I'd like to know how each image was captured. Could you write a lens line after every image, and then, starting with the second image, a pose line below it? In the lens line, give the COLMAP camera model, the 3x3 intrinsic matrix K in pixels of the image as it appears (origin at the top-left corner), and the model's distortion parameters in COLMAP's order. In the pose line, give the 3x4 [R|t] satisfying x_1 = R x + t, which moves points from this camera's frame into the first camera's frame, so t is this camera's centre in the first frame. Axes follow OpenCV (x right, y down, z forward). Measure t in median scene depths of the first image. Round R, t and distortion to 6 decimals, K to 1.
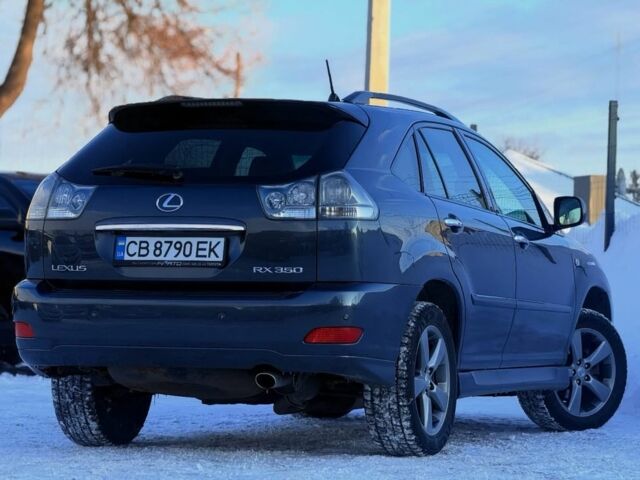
lens RADIAL K [[2252.7, 0, 320.0], [0, 2252.7, 240.0], [0, 0, 1]] dist [0.243992, 1.535438]
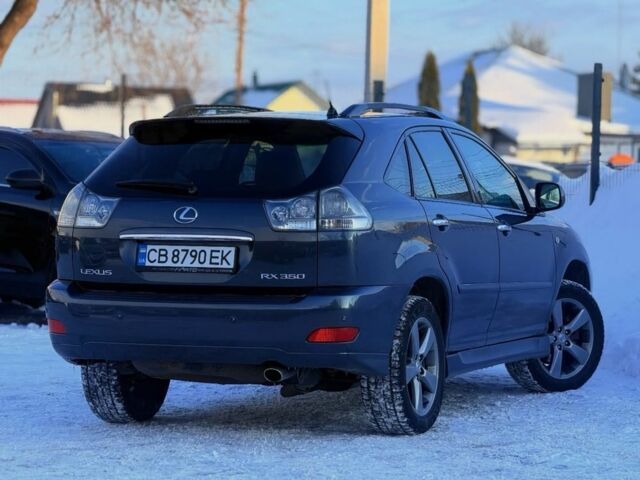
lens RADIAL K [[2252.7, 0, 320.0], [0, 2252.7, 240.0], [0, 0, 1]] dist [0.243992, 1.535438]
pose [[0.999953, -0.008710, -0.004204, 0.004436], [0.008923, 0.998511, 0.053810, -0.062191], [0.003729, -0.053845, 0.998542, -0.113499]]
